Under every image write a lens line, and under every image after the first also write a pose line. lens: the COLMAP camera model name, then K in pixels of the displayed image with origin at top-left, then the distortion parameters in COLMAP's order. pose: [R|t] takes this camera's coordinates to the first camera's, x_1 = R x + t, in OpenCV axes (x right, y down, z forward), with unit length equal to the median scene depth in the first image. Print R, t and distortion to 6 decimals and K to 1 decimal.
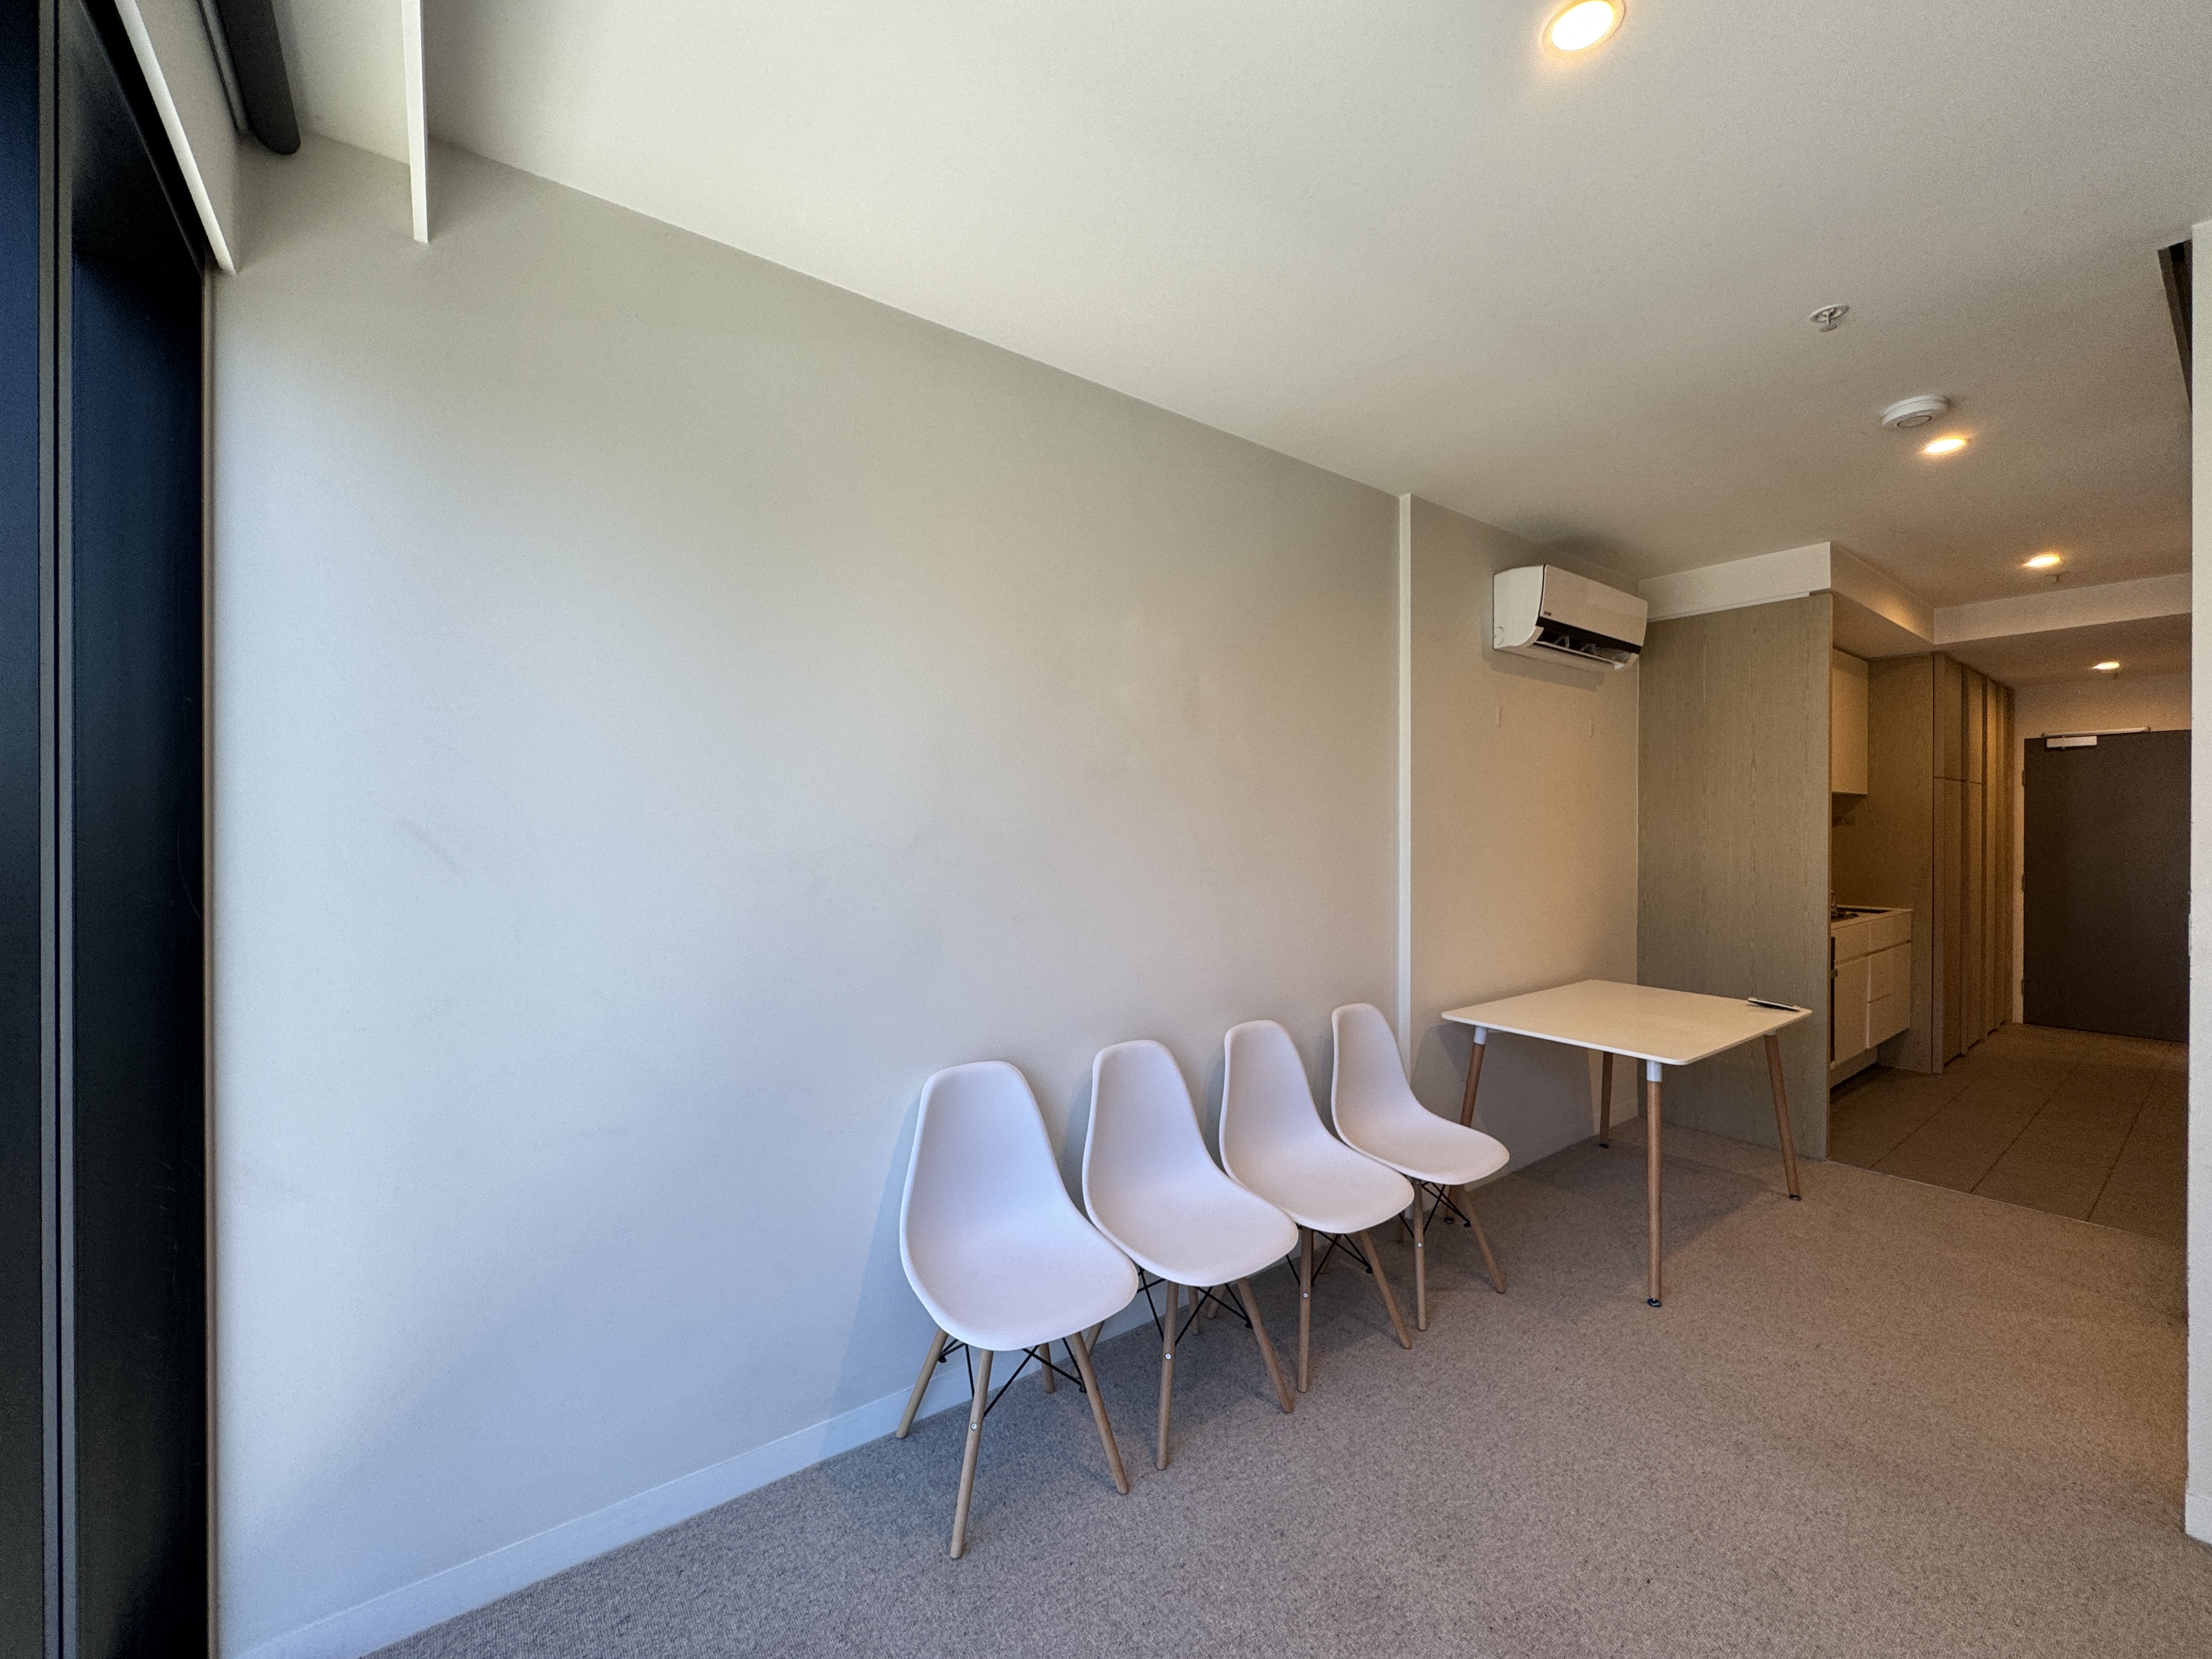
lens RADIAL K [[888.1, 0, 1103.1], [0, 888.1, 830.1], [0, 0, 1]] dist [0.000955, 0.000243]
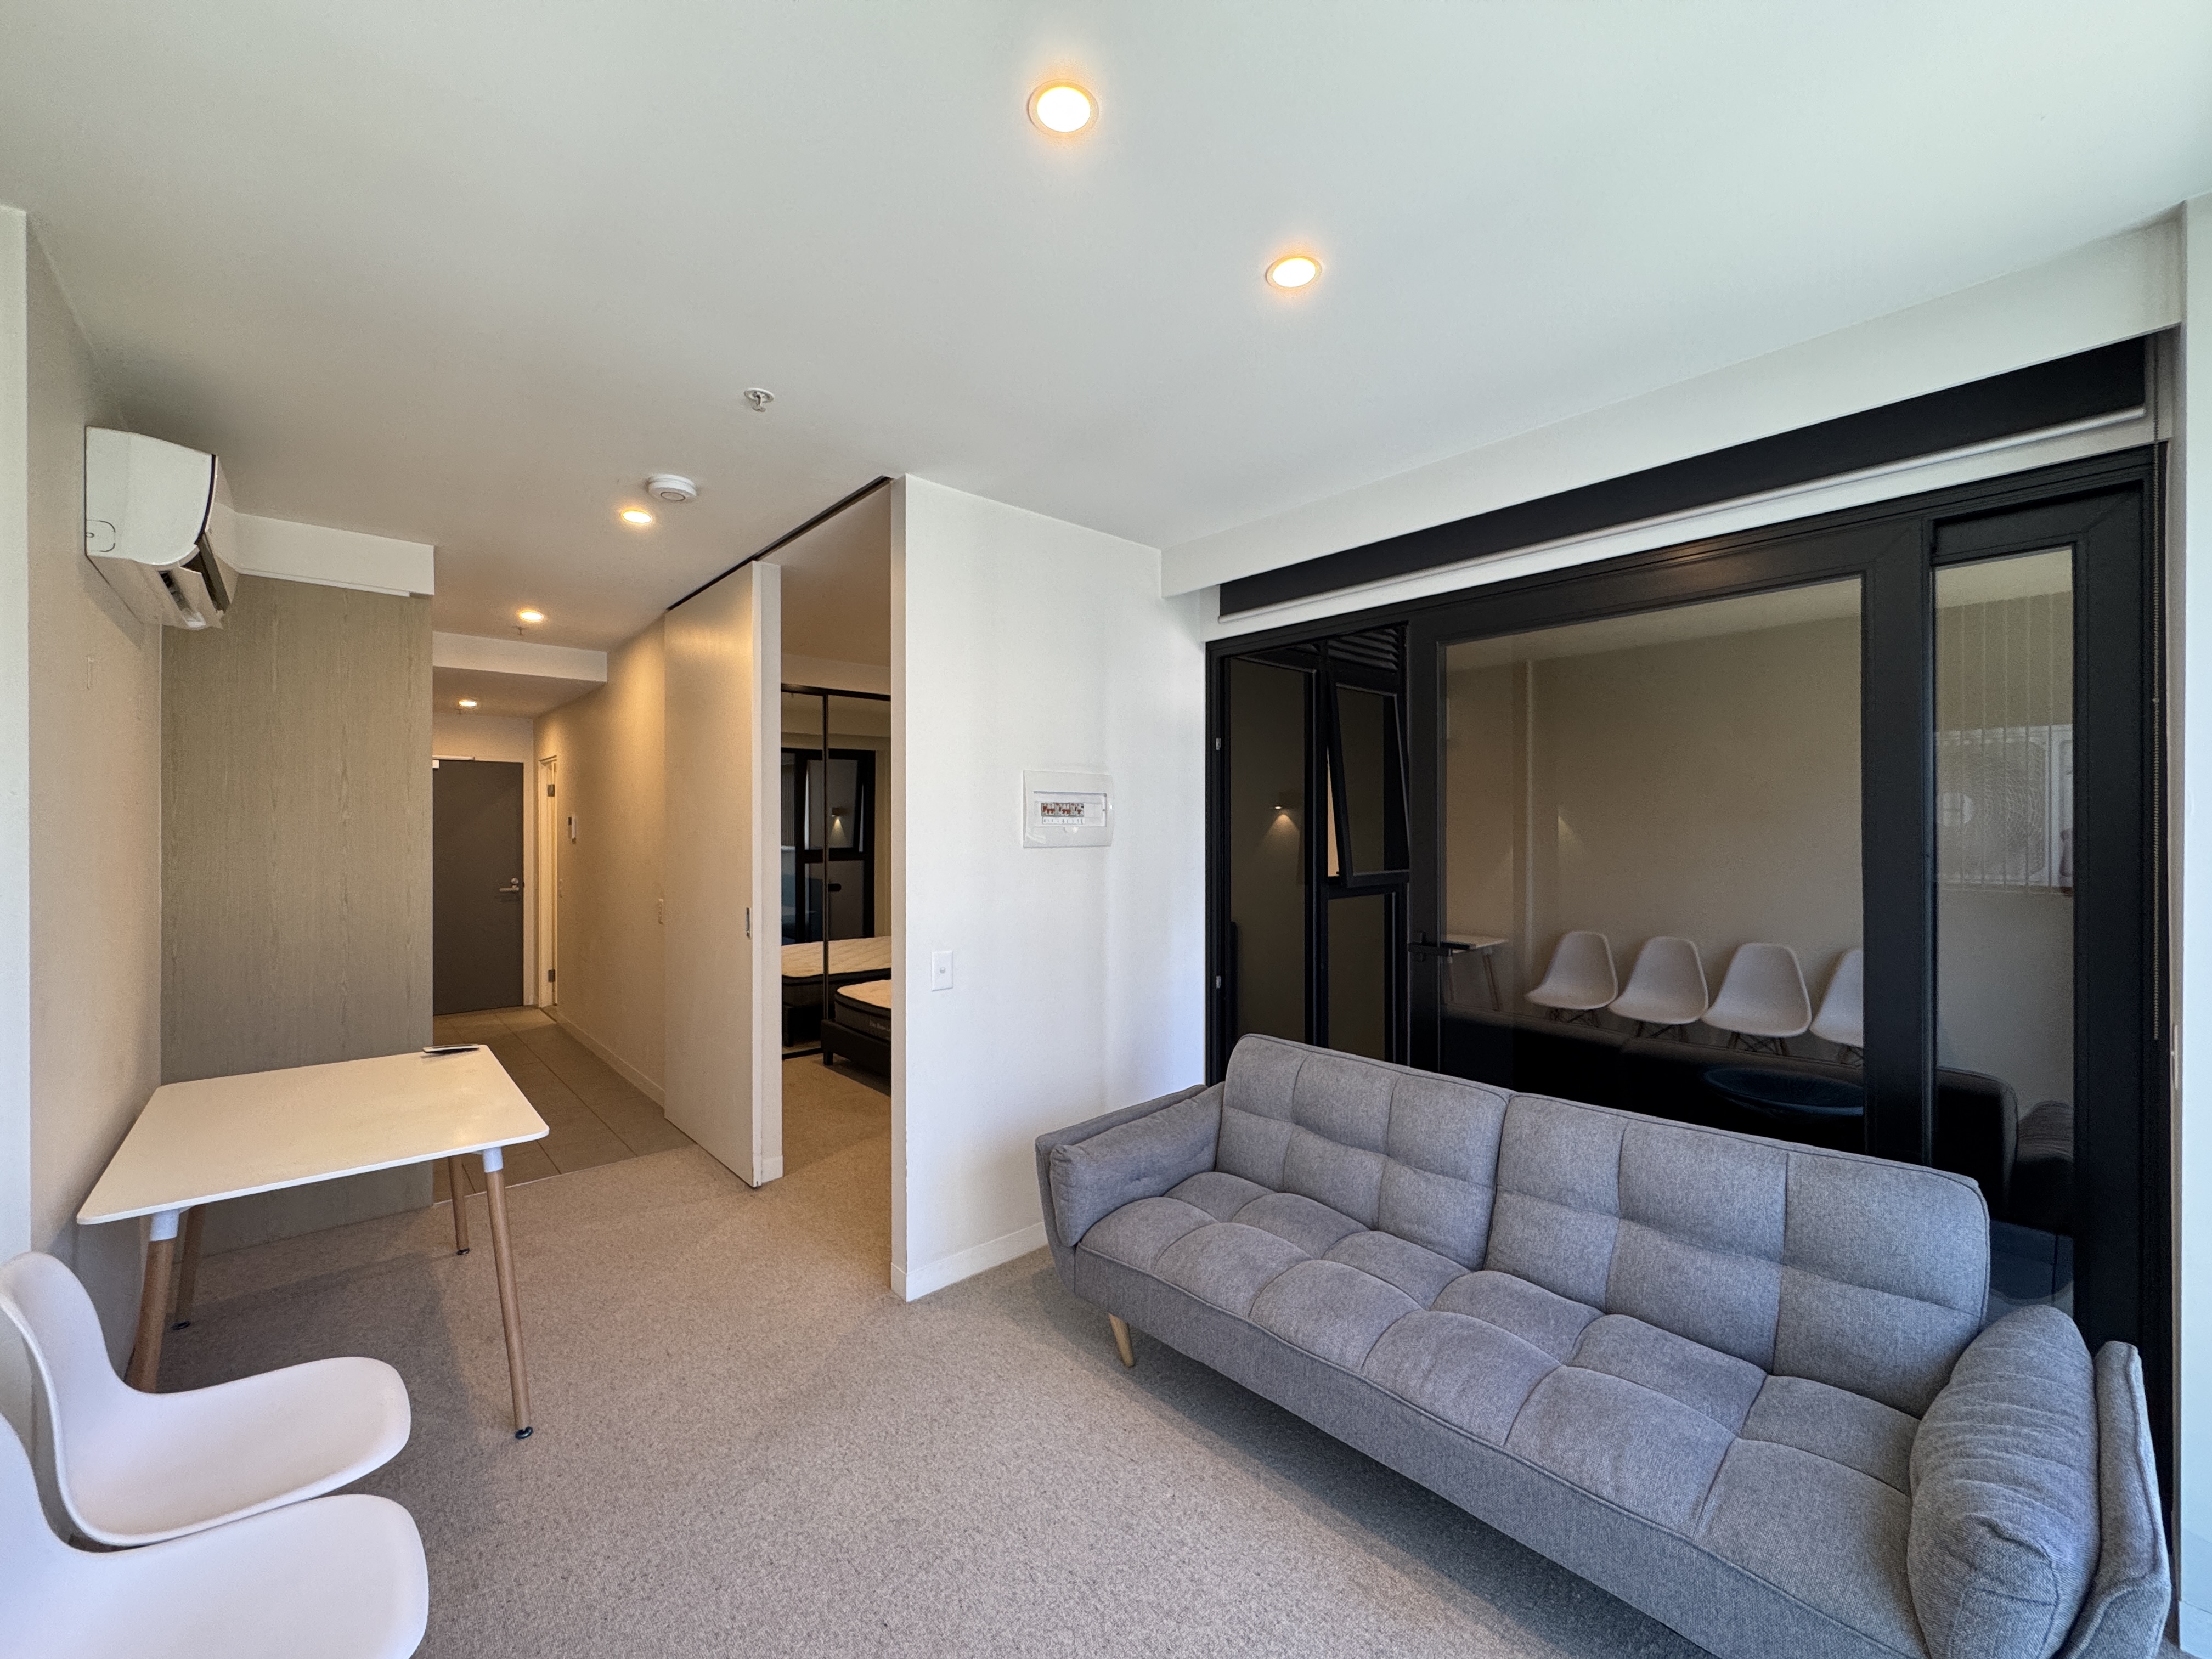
lens RADIAL K [[888.1, 0, 1103.1], [0, 888.1, 830.1], [0, 0, 1]] dist [0.000955, 0.000243]
pose [[-0.083241, -0.003917, 0.996522, -0.117351], [0.005713, 0.999974, 0.004408, -0.015456], [-0.996513, 0.006060, -0.083216, 0.243983]]
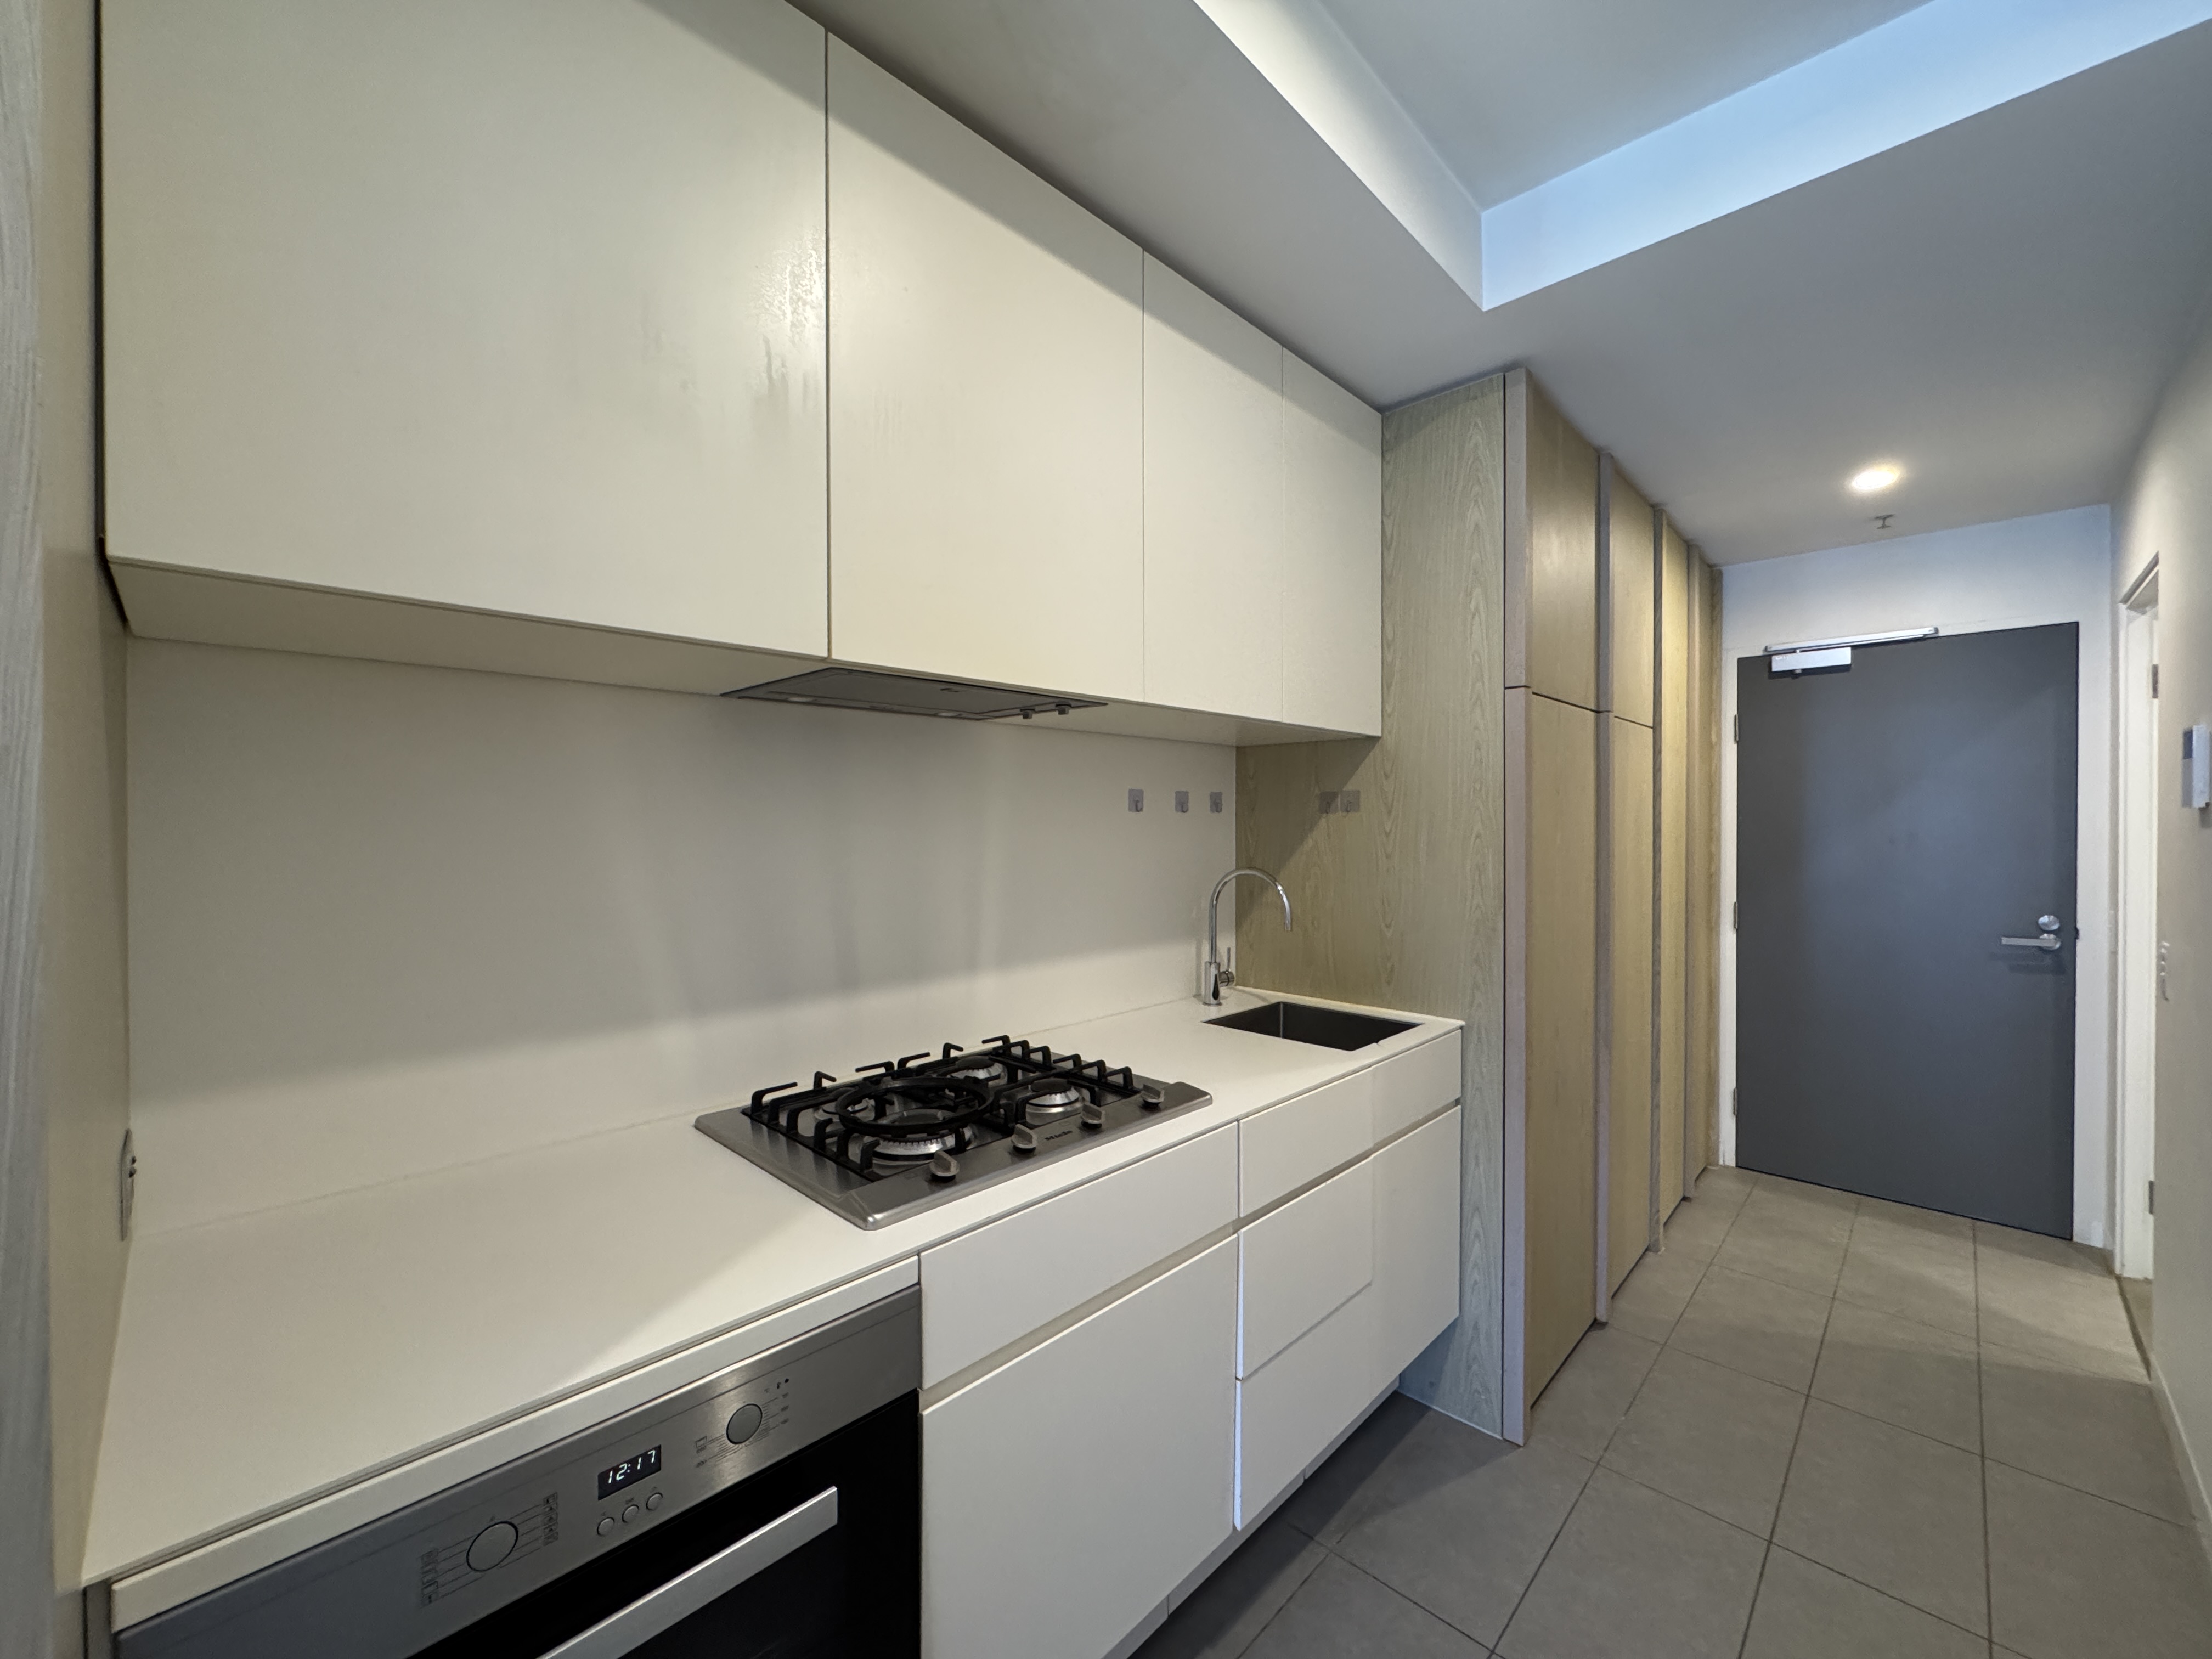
lens RADIAL K [[885.1, 0, 1106.0], [0, 885.1, 829.5], [0, 0, 1]] dist [-0.000198, -0.000413]
pose [[0.987949, -0.004563, 0.154713, 0.613673], [0.003675, 0.999975, 0.006025, 0.000034], [-0.154737, -0.005384, 0.987941, 0.563253]]
